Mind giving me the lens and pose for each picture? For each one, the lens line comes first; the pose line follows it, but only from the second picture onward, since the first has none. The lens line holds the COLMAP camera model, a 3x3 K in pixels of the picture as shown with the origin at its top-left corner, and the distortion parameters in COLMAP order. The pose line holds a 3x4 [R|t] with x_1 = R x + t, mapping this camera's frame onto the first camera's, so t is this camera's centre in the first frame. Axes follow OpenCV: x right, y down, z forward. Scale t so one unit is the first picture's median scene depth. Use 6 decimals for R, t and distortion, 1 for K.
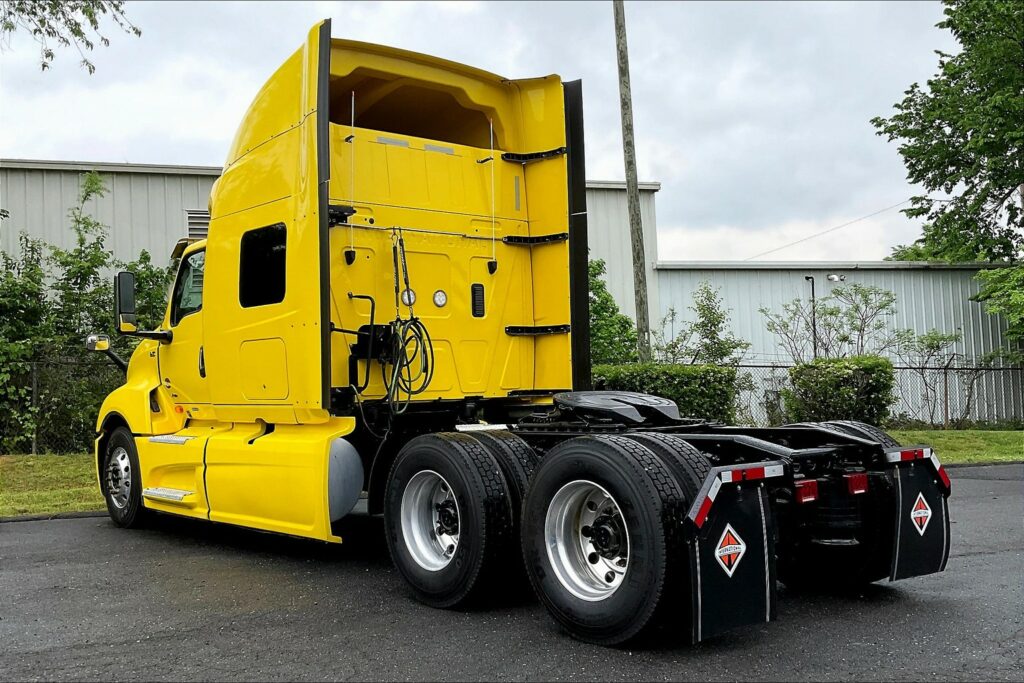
lens RADIAL K [[870.5, 0, 482.8], [0, 870.5, 340.6], [0, 0, 1]] dist [0.091131, -0.171171]
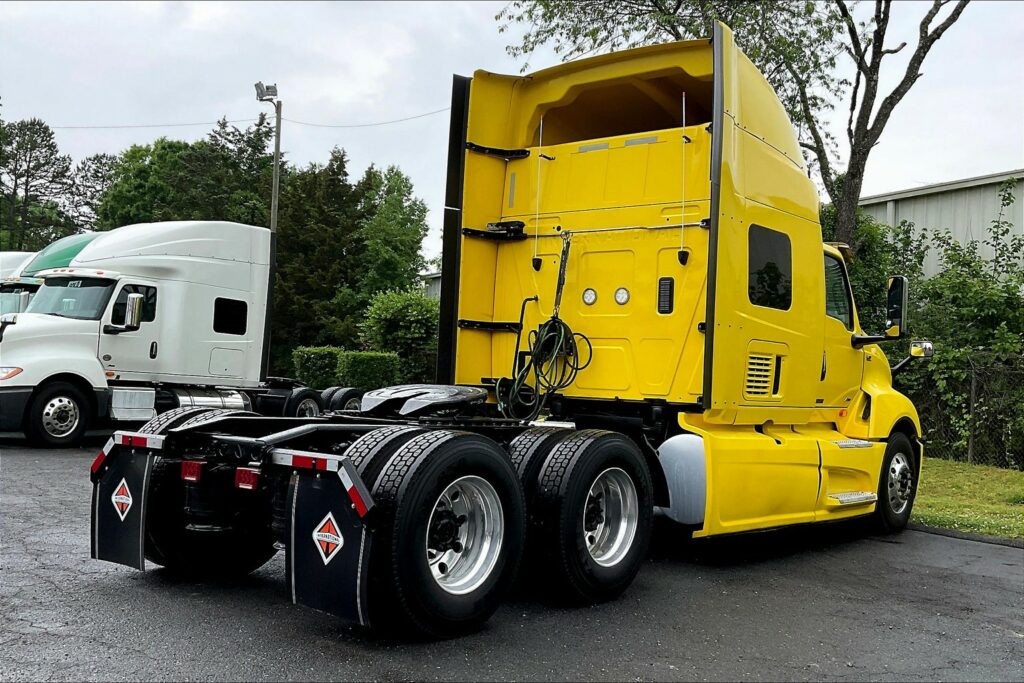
lens RADIAL K [[870.5, 0, 520.6], [0, 870.5, 343.0], [0, 0, 1]] dist [0.091131, -0.171171]
pose [[0.368077, -0.000314, -0.929795, 0.782719], [-0.009543, 0.999946, -0.004115, 0.009258], [0.929746, 0.010388, 0.368054, 0.509185]]
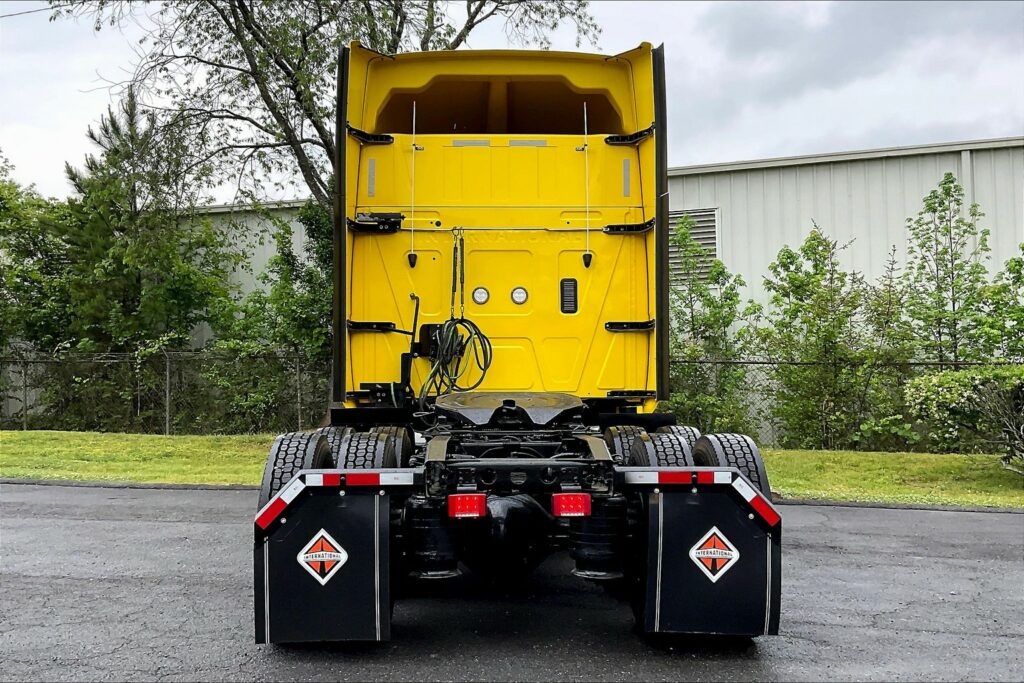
lens RADIAL K [[877.9, 0, 503.4], [0, 877.9, 359.6], [0, 0, 1]] dist [0.050911, -0.011199]
pose [[0.837794, 0.001897, -0.545984, 0.454366], [0.011526, 0.999710, 0.021160, 0.002846], [0.545865, -0.024020, 0.837529, 0.144851]]
